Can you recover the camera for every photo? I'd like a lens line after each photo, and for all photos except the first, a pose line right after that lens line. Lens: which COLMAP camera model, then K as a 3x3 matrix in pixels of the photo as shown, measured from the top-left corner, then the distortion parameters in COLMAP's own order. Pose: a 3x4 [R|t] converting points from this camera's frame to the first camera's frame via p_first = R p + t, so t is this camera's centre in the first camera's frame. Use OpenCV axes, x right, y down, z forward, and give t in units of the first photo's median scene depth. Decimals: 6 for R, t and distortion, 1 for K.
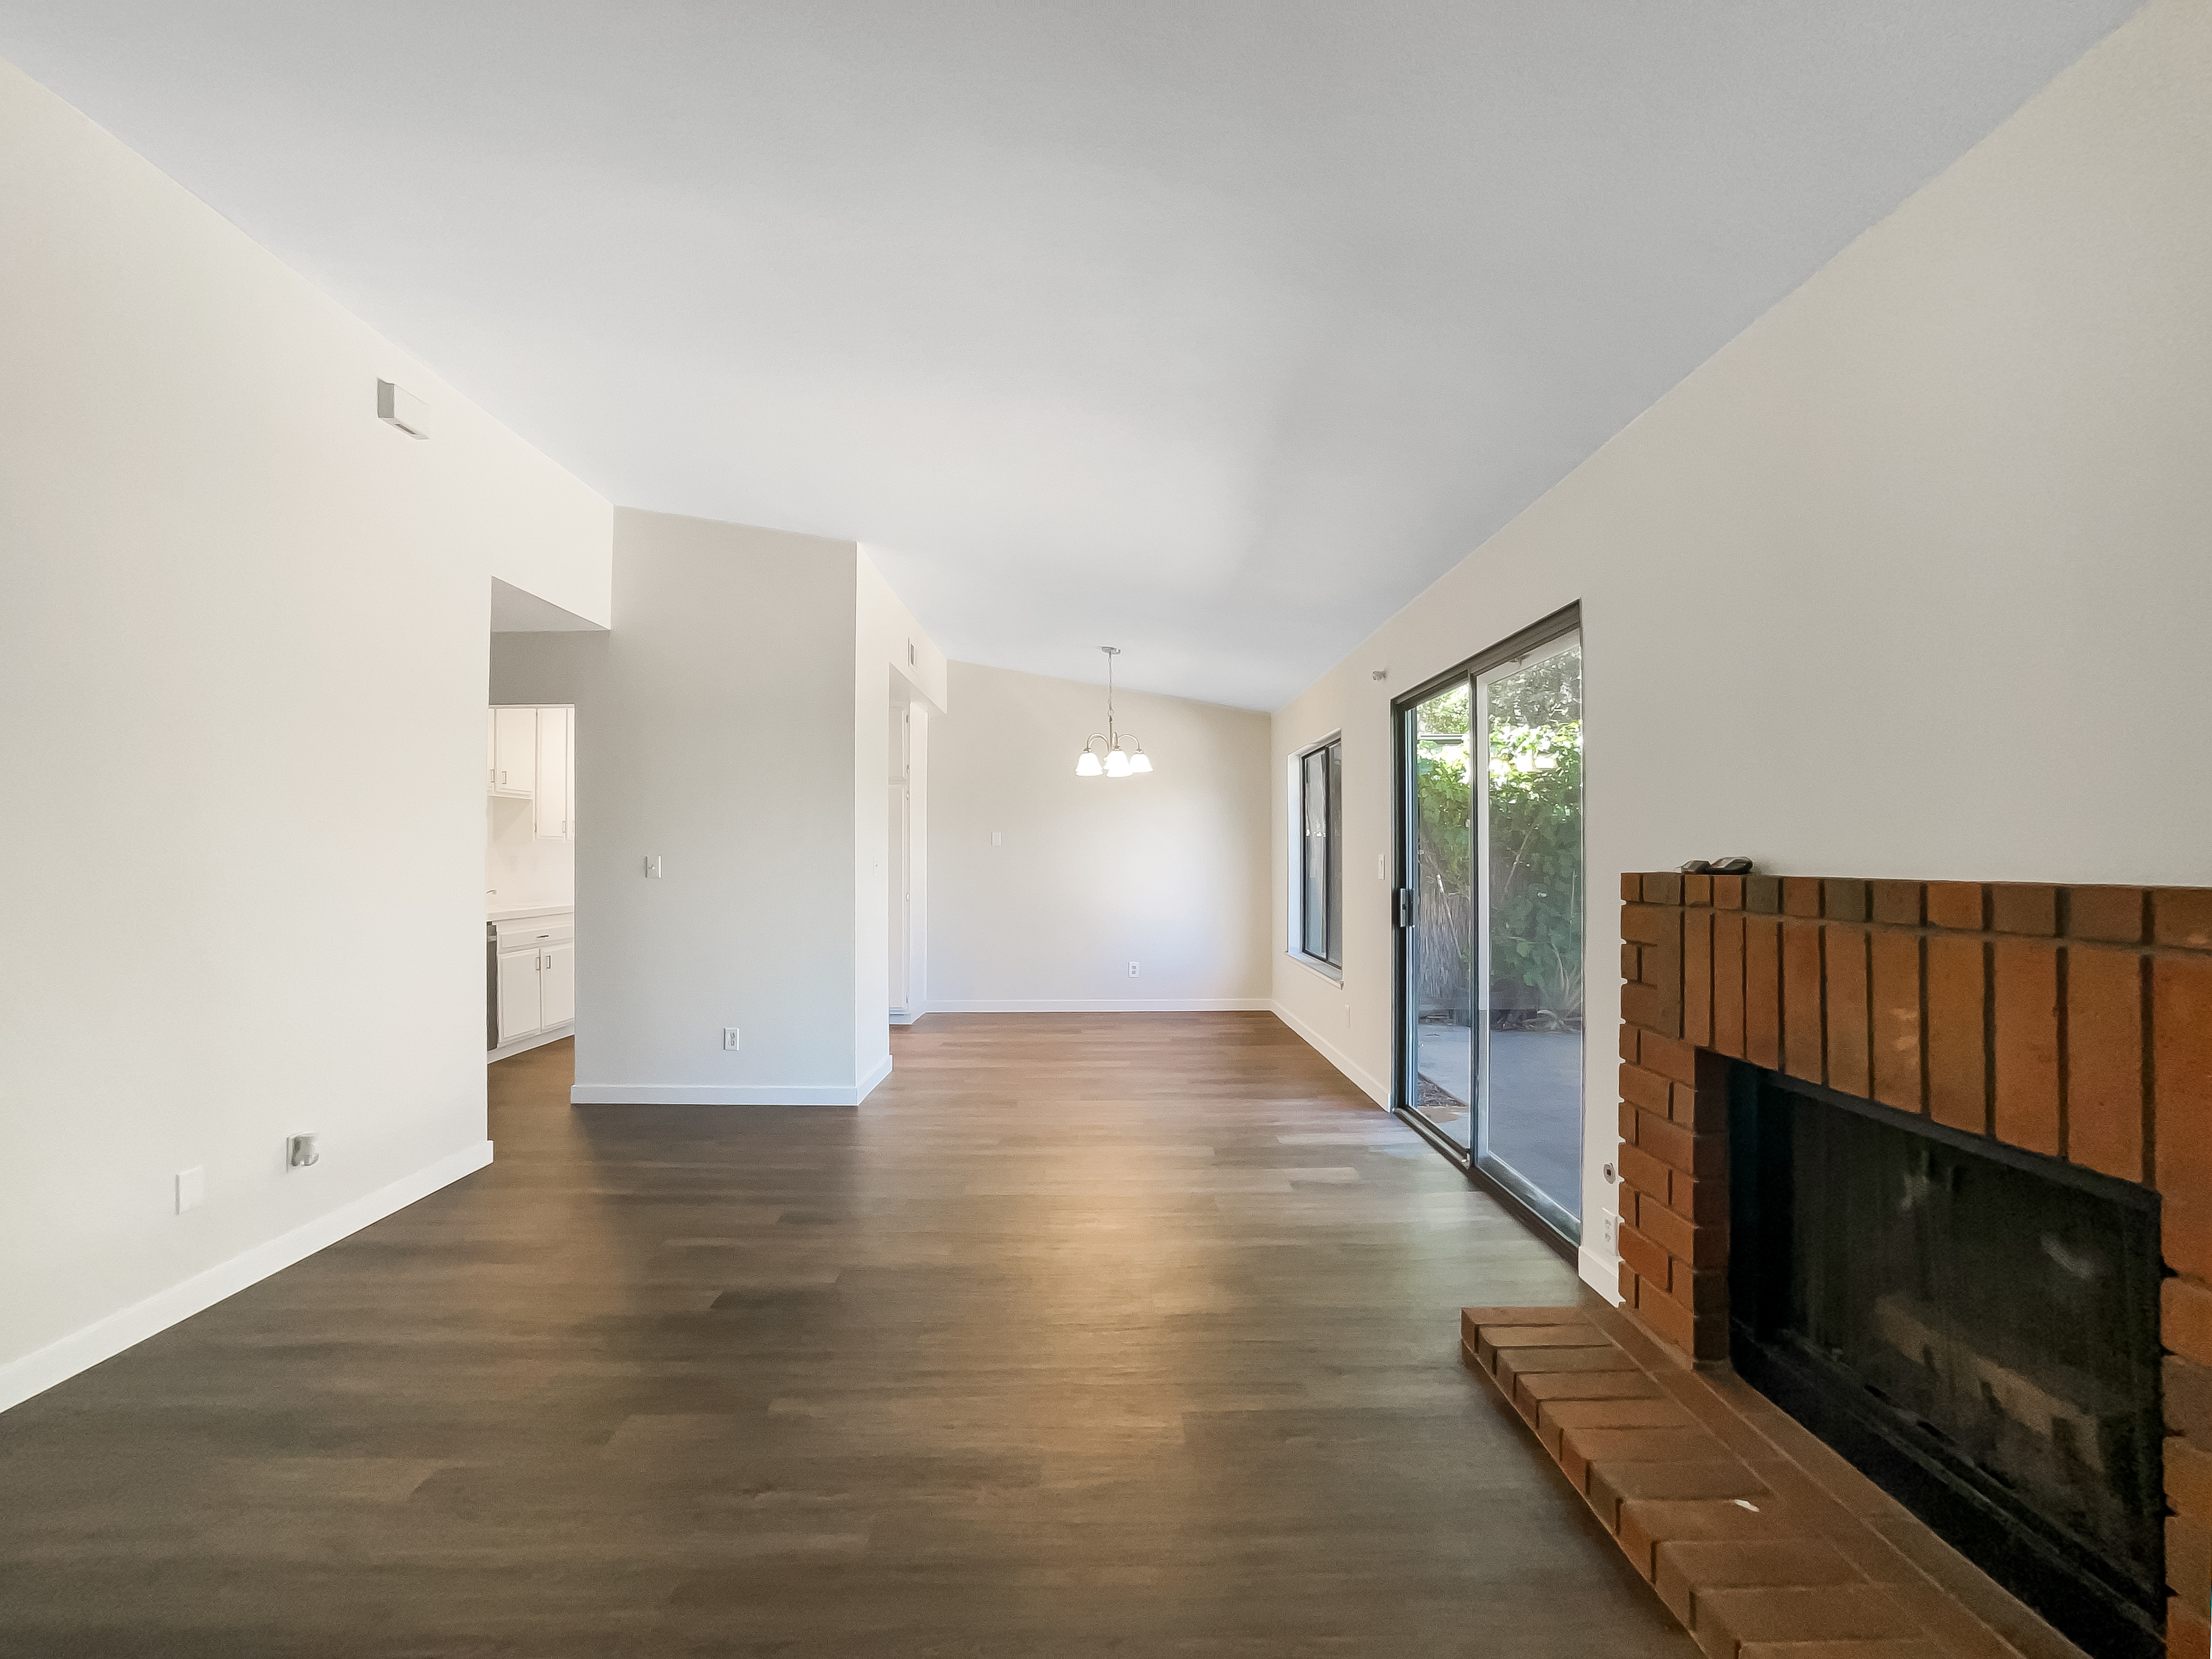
lens RADIAL K [[916.4, 0, 1114.3], [0, 916.4, 861.0], [0, 0, 1]] dist [-0.055322, 0.031186]
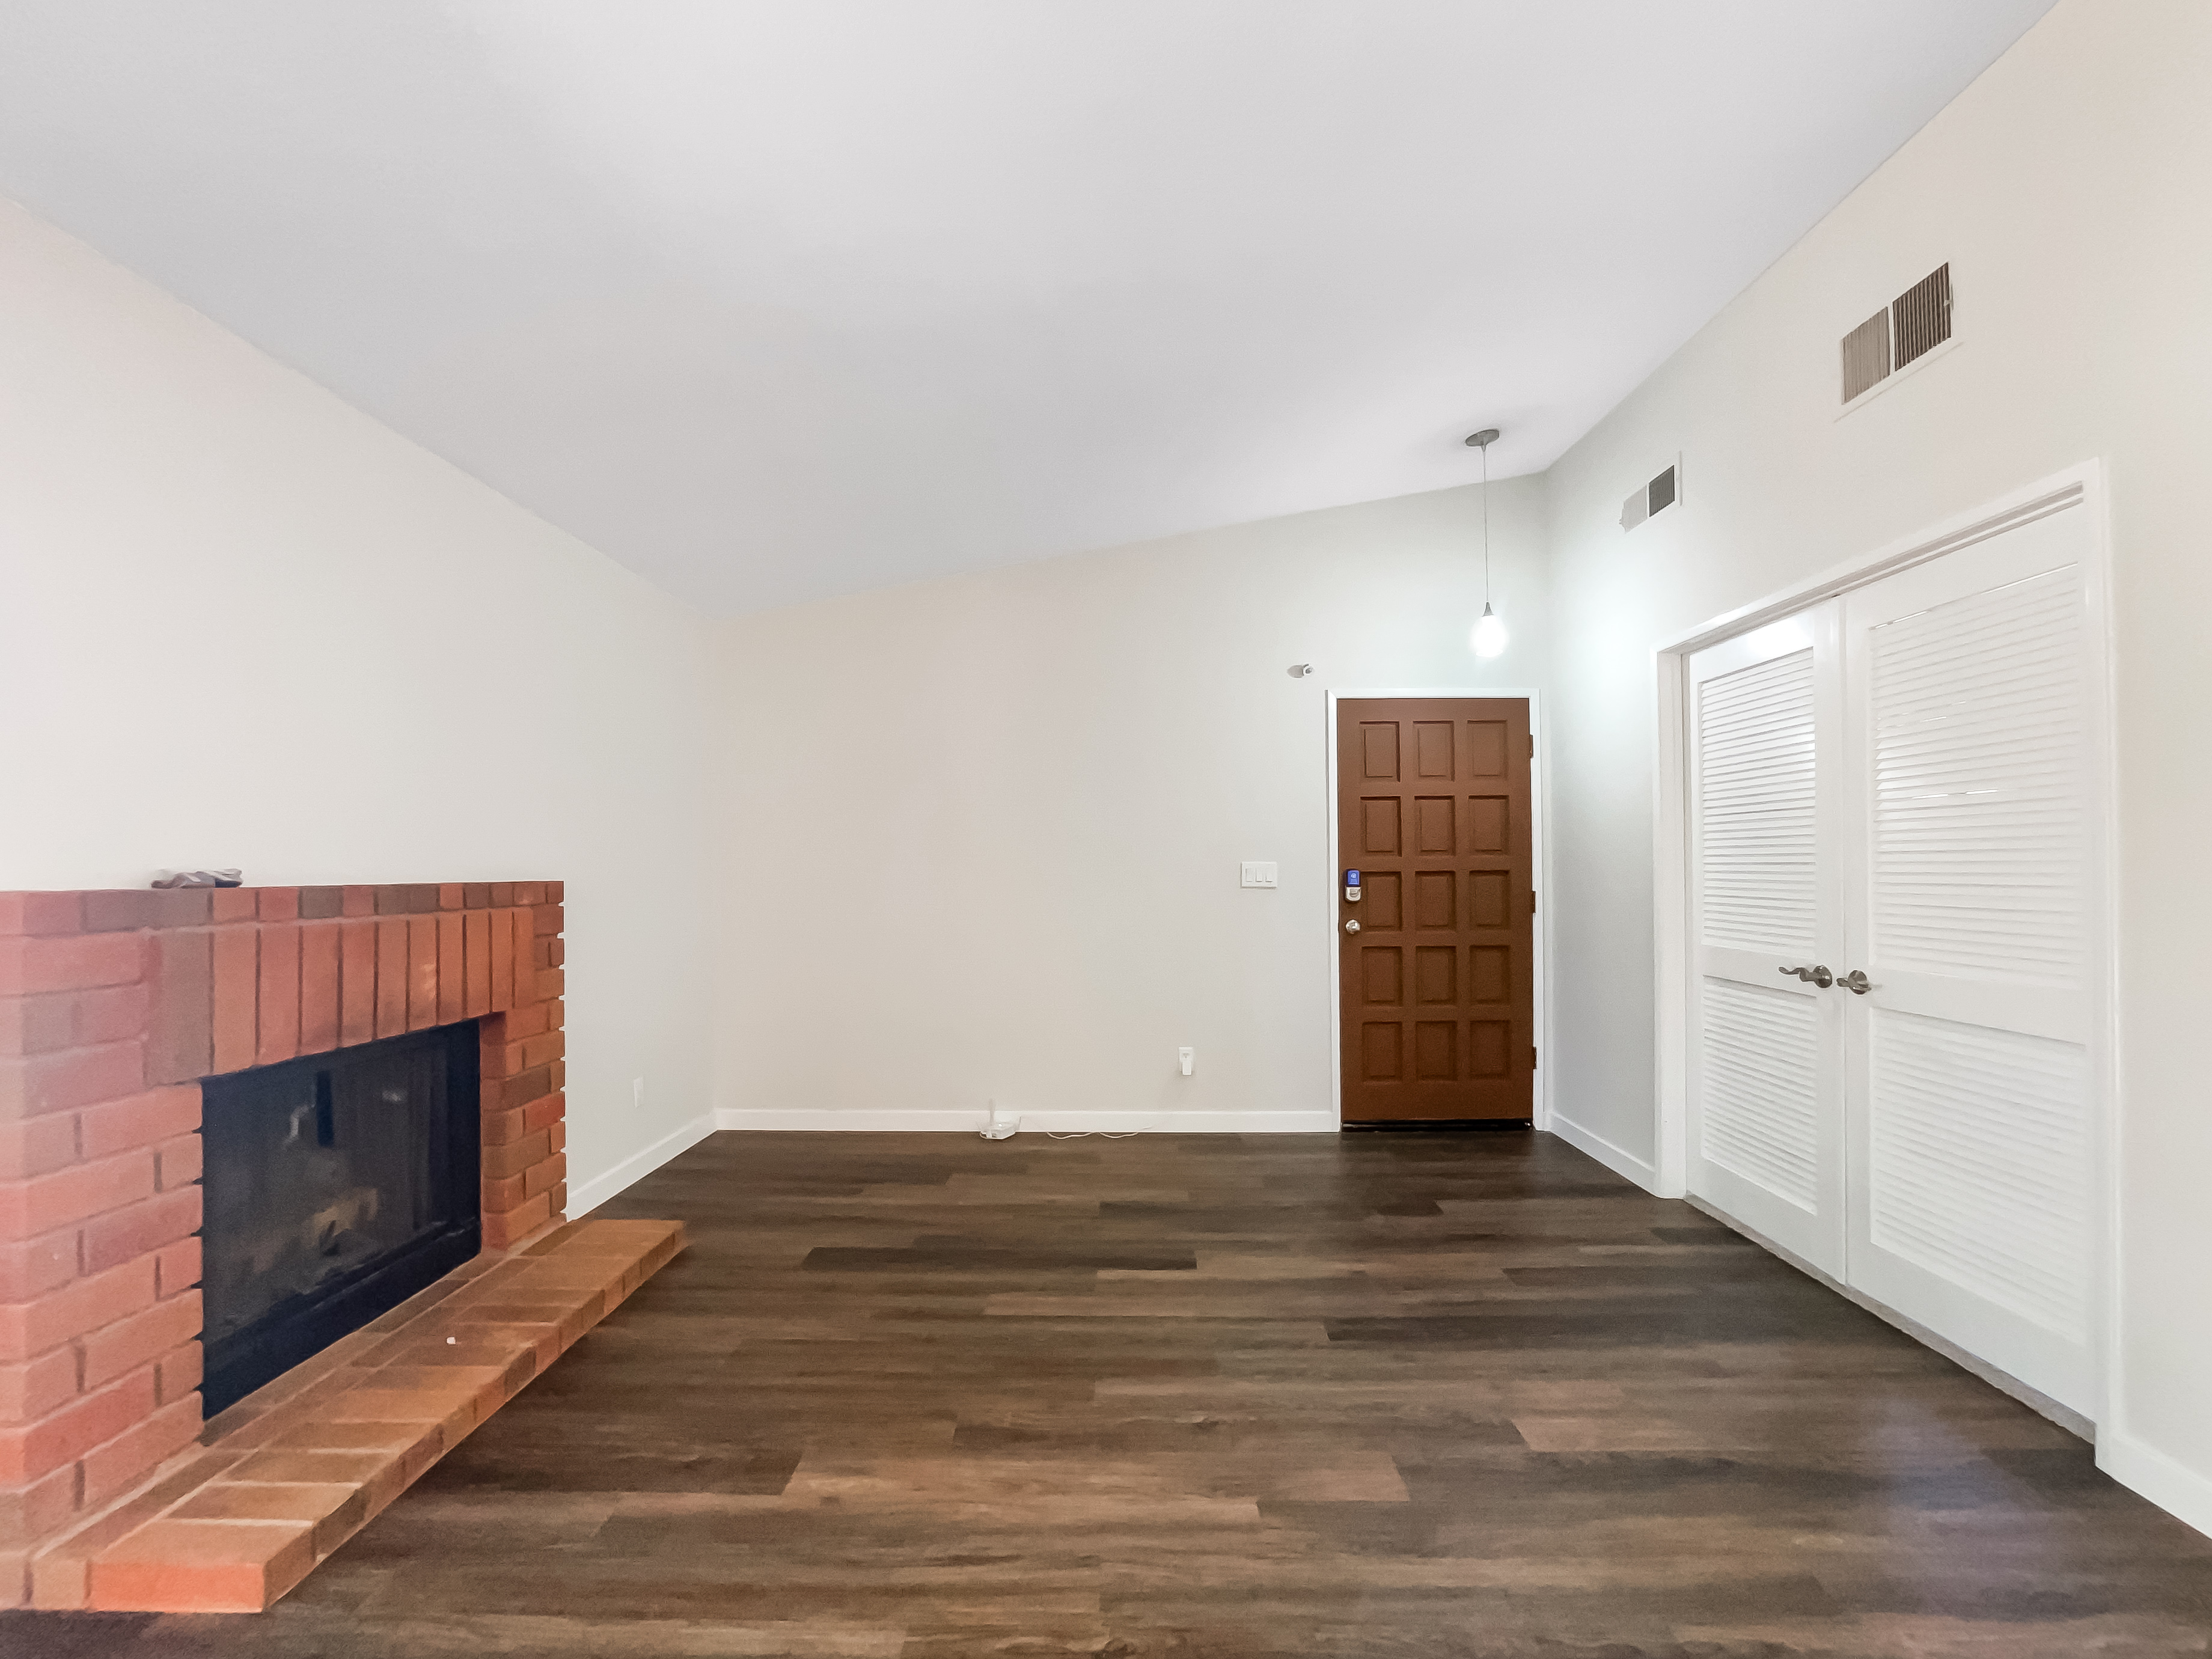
lens RADIAL K [[916.2, 0, 1114.3], [0, 916.2, 861.0], [0, 0, 1]] dist [-0.055322, 0.031186]
pose [[-0.999407, 0.008922, 0.033261, -0.386472], [0.008781, 0.999952, -0.004390, 0.000205], [-0.033298, -0.004095, -0.999437, 2.528936]]
